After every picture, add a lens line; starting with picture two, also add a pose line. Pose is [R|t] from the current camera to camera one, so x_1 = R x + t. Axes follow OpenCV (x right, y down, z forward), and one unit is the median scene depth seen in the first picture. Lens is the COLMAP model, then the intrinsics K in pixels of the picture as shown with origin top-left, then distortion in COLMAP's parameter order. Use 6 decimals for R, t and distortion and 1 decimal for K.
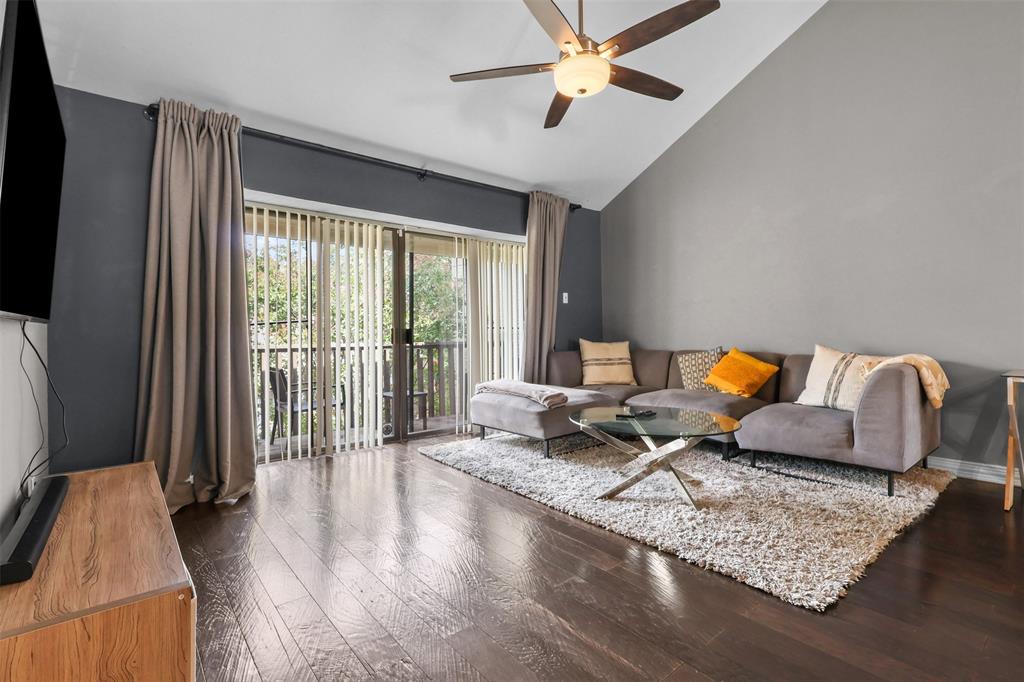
lens RADIAL K [[474.9, 0, 511.2], [0, 474.9, 332.9], [0, 0, 1]] dist [-0.001417, 0.000265]
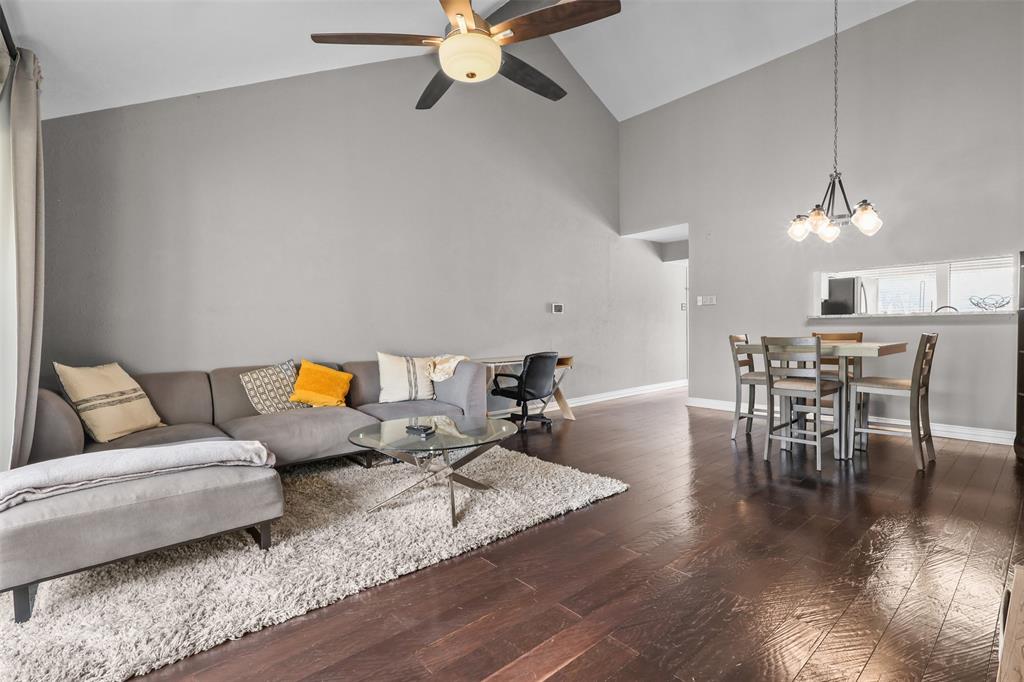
lens RADIAL K [[474.9, 0, 511.2], [0, 474.9, 332.9], [0, 0, 1]] dist [-0.001417, 0.000265]
pose [[-0.028265, 0.001769, 0.999599, -0.548724], [0.018283, 0.999832, -0.001252, -0.015277], [-0.999433, 0.018241, -0.028293, 0.675977]]
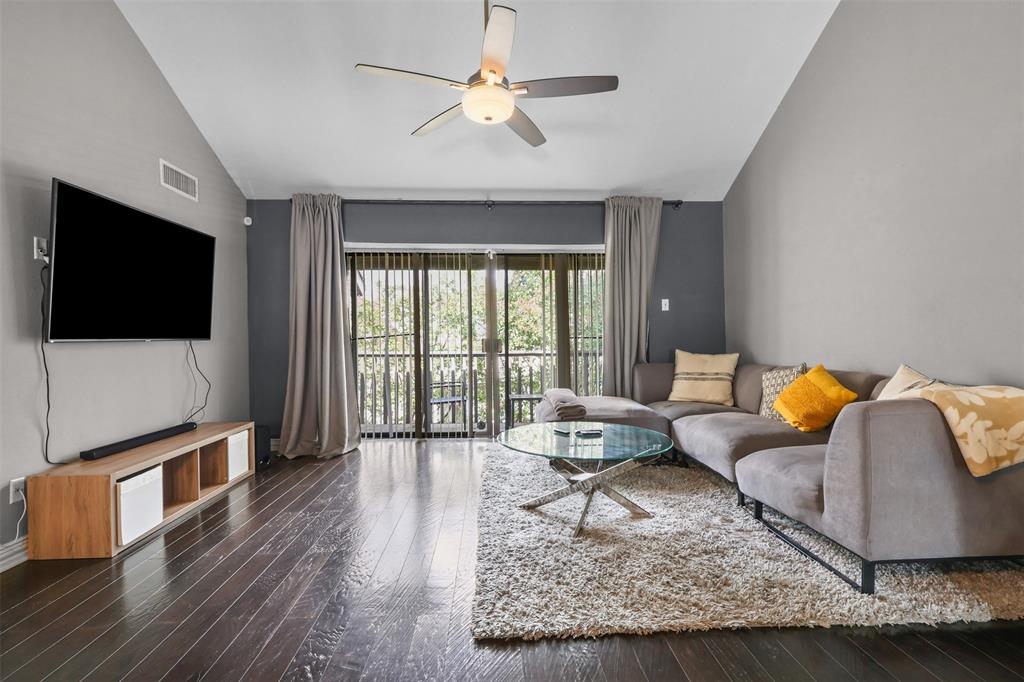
lens RADIAL K [[473.6, 0, 511.9], [0, 473.6, 343.8], [0, 0, 1]] dist [-0.000613, 0.000026]
pose [[0.805488, 0.006800, -0.592573, 0.577102], [0.000786, 0.999921, 0.012543, -0.013700], [0.592612, -0.010569, 0.805419, 0.121134]]
